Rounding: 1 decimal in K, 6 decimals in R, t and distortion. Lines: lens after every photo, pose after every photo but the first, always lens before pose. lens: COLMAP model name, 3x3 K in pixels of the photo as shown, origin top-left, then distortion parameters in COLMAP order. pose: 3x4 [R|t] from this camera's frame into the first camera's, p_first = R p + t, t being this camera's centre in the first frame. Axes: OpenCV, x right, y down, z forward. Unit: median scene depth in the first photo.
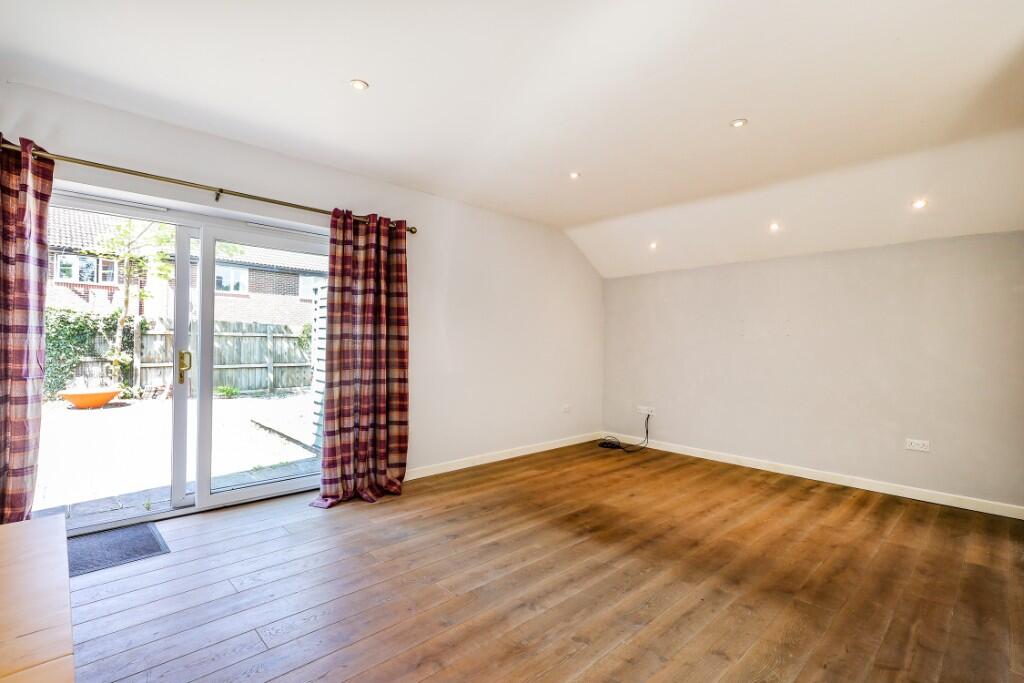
lens RADIAL K [[478.5, 0, 502.7], [0, 478.5, 348.1], [0, 0, 1]] dist [-0.000334, -0.000093]
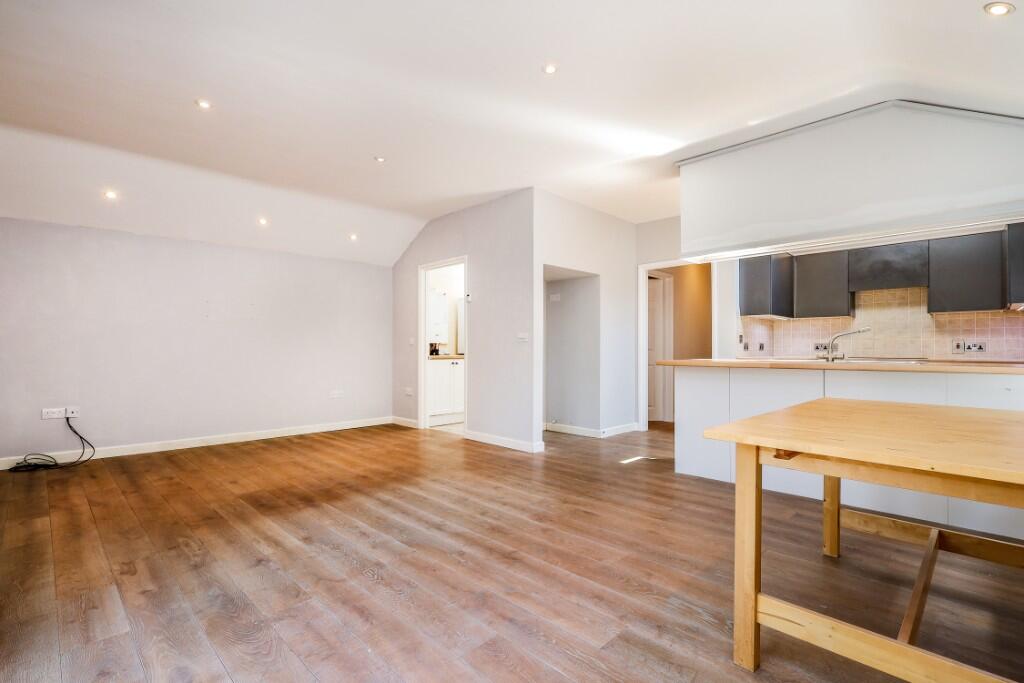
lens RADIAL K [[478.5, 0, 521.8], [0, 478.5, 350.9], [0, 0, 1]] dist [-0.000334, -0.000093]
pose [[-0.040207, -0.020543, 0.998980, -0.721333], [0.008977, 0.999741, 0.020920, 0.043915], [-0.999151, 0.009809, -0.040012, 0.519221]]
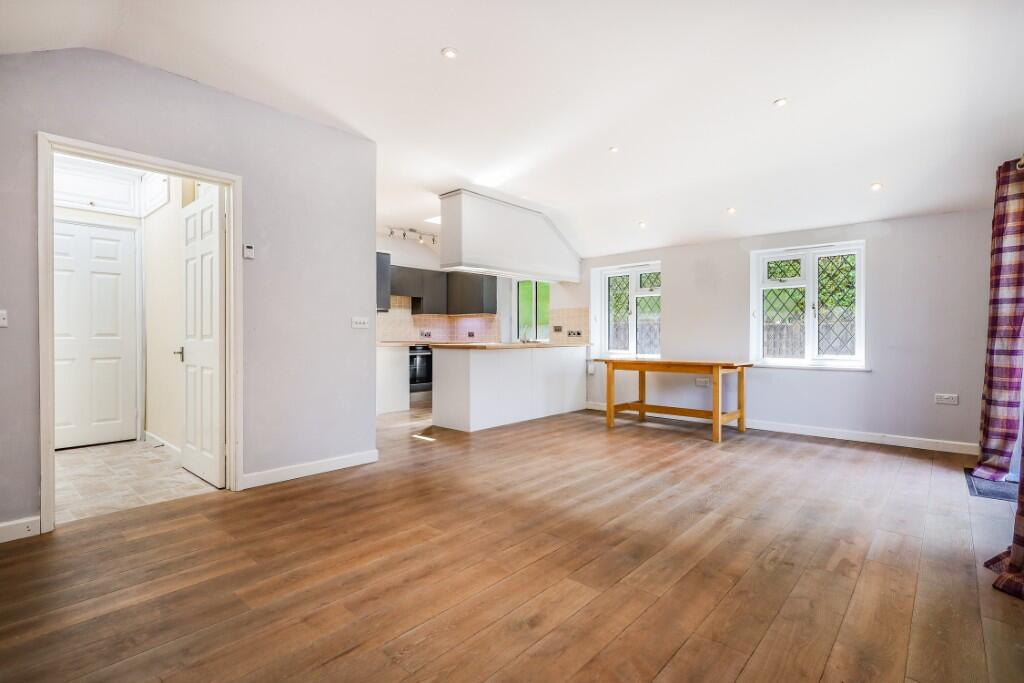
lens RADIAL K [[478.5, 0, 504.7], [0, 478.5, 344.9], [0, 0, 1]] dist [-0.000334, -0.000093]
pose [[-0.997387, -0.014726, -0.070723, 0.358522], [-0.016848, 0.999423, 0.029494, 0.046941], [0.070248, 0.030609, -0.997060, 1.541091]]
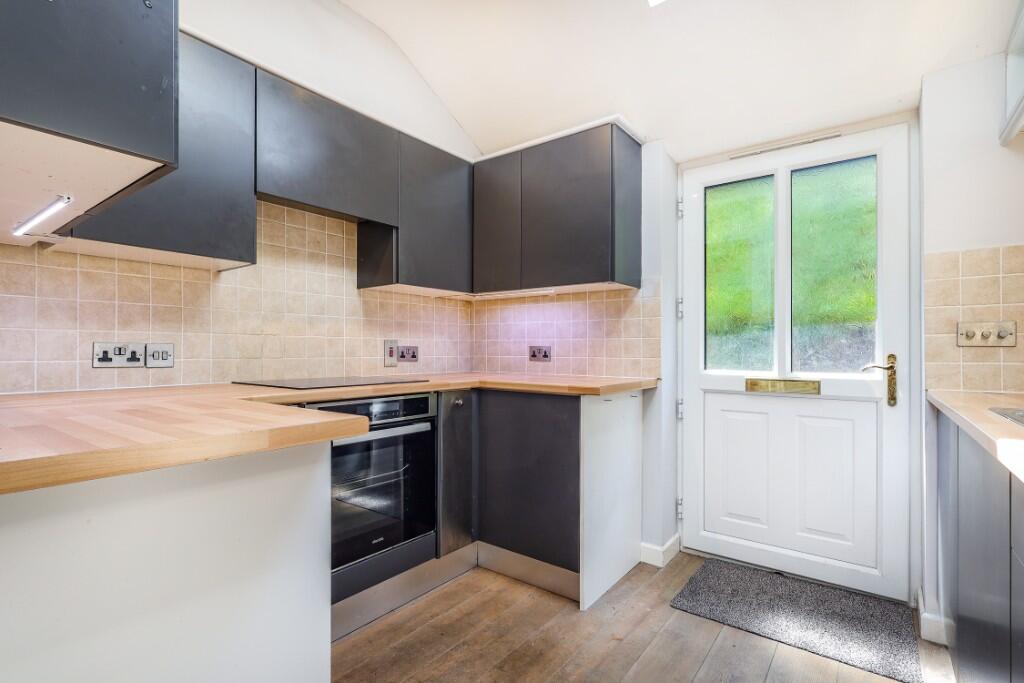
lens RADIAL K [[478.5, 0, 517.8], [0, 478.5, 350.2], [0, 0, 1]] dist [-0.000334, -0.000093]
pose [[-0.987448, -0.019687, -0.156712, 0.516398], [-0.020725, 0.999773, 0.004994, 0.059003], [0.156578, 0.008180, -0.987632, -0.015359]]
